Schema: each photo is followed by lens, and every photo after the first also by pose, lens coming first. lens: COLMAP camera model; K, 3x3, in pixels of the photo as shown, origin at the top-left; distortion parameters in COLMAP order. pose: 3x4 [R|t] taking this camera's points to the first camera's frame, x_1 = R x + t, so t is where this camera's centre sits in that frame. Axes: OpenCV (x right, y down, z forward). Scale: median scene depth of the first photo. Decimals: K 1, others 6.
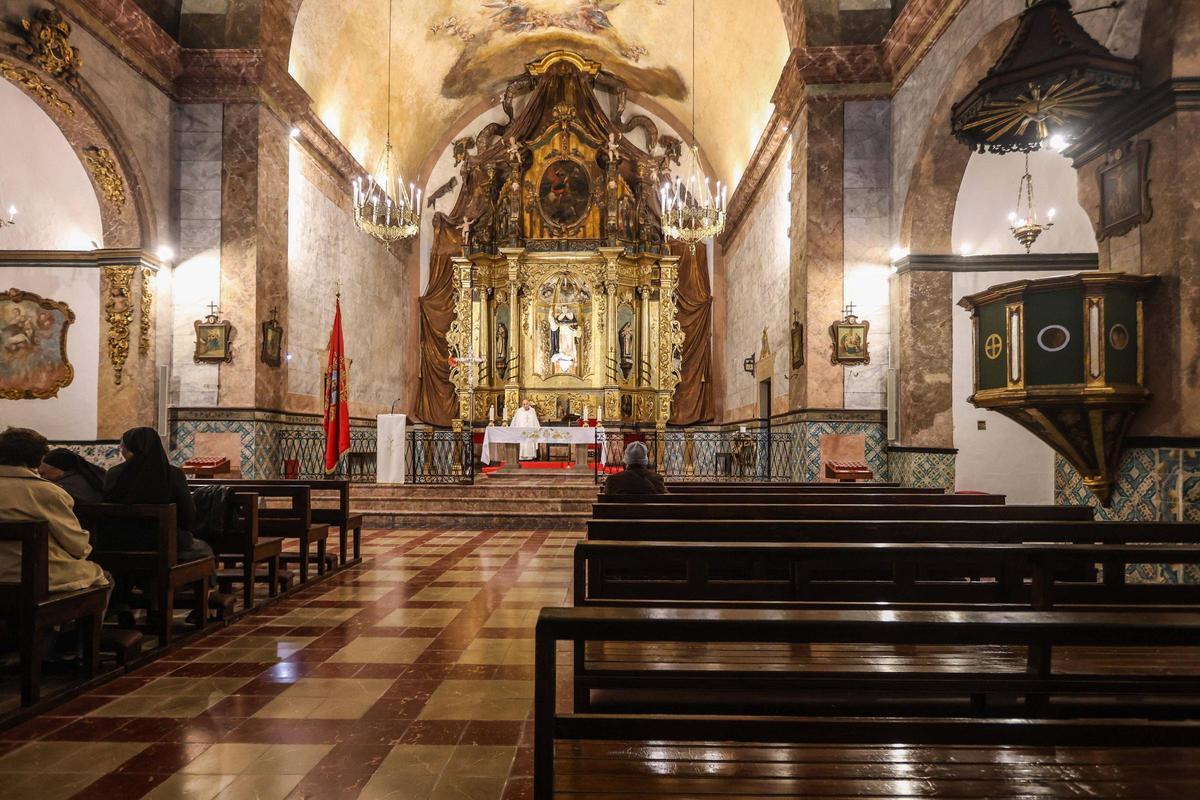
lens RADIAL K [[643.8, 0, 587.9], [0, 643.8, 436.1], [0, 0, 1]] dist [0.001533, 0.000480]
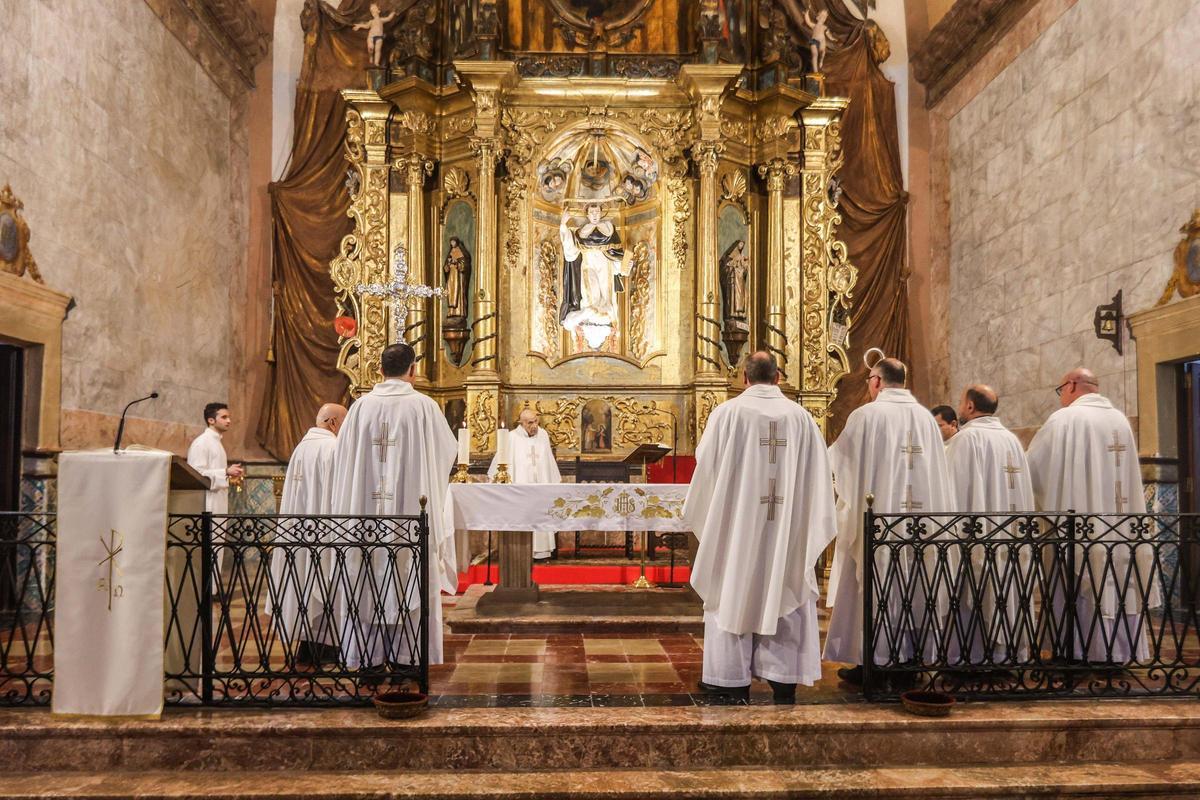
lens RADIAL K [[913.5, 0, 598.0], [0, 913.5, 454.8], [0, 0, 1]] dist [-0.001600, -0.001120]
pose [[0.997702, 0.000658, 0.067755, -0.100783], [0.000494, 0.999855, -0.016994, -0.019525], [-0.067756, 0.016989, 0.997557, 0.463111]]
